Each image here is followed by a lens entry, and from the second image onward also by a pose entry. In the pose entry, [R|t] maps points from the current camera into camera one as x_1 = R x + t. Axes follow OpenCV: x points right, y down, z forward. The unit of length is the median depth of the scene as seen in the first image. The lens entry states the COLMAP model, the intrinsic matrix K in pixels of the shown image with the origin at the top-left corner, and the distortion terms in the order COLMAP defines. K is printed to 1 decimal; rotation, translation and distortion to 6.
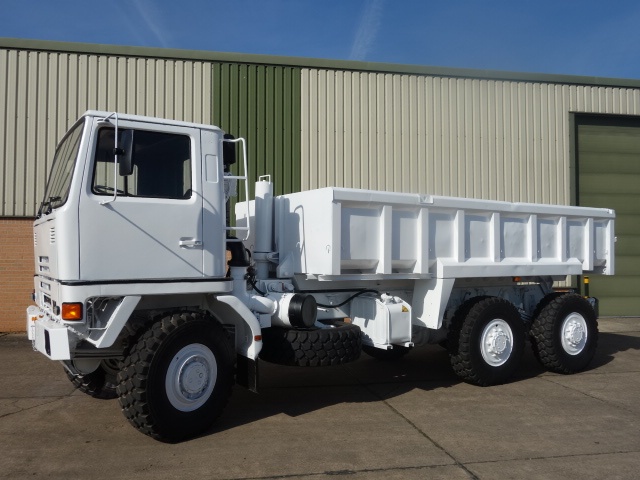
lens RADIAL K [[567.3, 0, 319.5], [0, 567.3, 236.8], [0, 0, 1]] dist [0.005493, -0.004498]
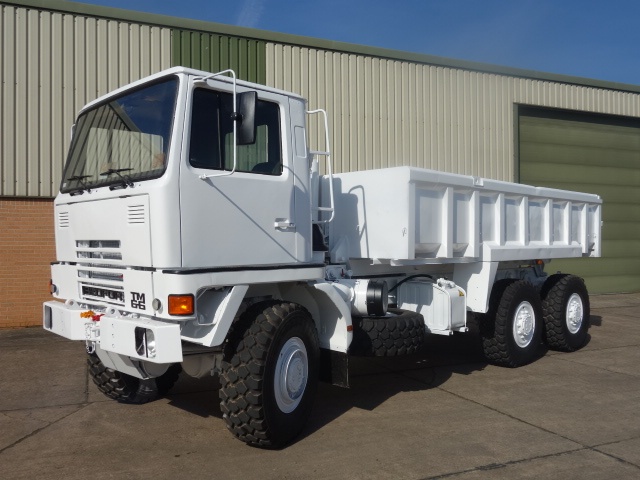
lens RADIAL K [[568.1, 0, 319.3], [0, 568.1, 236.4], [0, 0, 1]] dist [0.013314, -0.015444]
pose [[0.977062, -0.001393, 0.212951, -0.330561], [-0.003841, 0.999701, 0.024160, 0.006844], [-0.212921, -0.024424, 0.976764, 0.106273]]
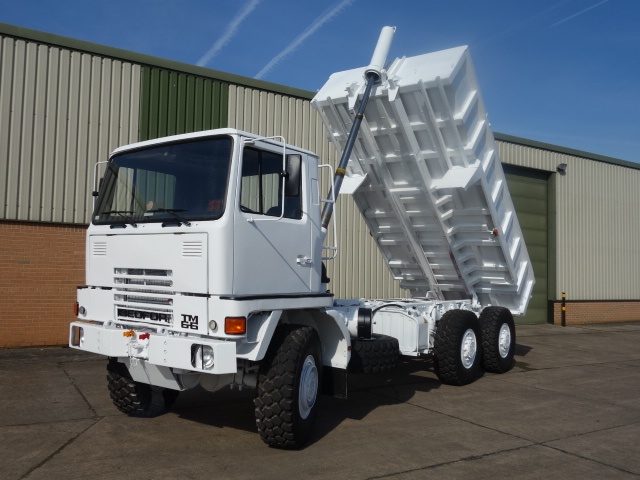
lens RADIAL K [[568.1, 0, 319.3], [0, 568.1, 236.4], [0, 0, 1]] dist [0.013314, -0.015444]
pose [[0.930164, 0.046893, 0.364138, -0.537875], [-0.039275, 0.998828, -0.028301, -0.004913], [-0.365038, 0.012023, 0.930915, -0.007061]]
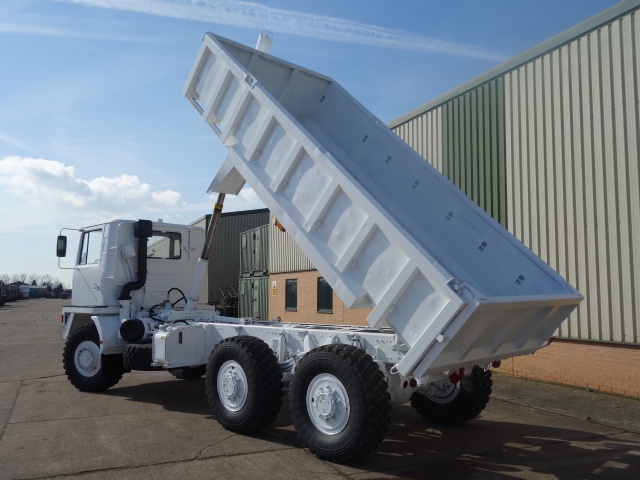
lens RADIAL K [[568.1, 0, 319.3], [0, 568.1, 236.4], [0, 0, 1]] dist [0.013314, -0.015444]
pose [[0.238396, -0.096845, -0.966327, 1.608482], [0.035566, 0.995219, -0.090967, 0.038497], [0.970517, -0.012683, 0.240701, 1.149499]]
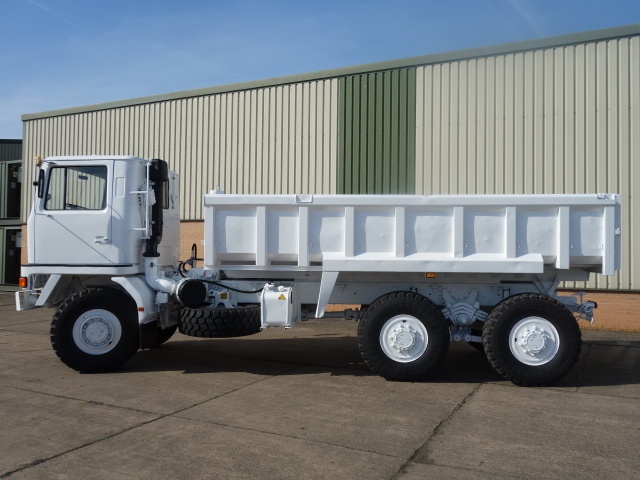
lens RADIAL K [[567.3, 0, 319.5], [0, 567.3, 236.8], [0, 0, 1]] dist [0.005493, -0.004498]
pose [[0.798939, -0.007762, -0.601362, 0.990945], [0.014647, 0.999871, 0.006554, 0.000904], [0.601234, -0.014044, 0.798950, 0.157931]]
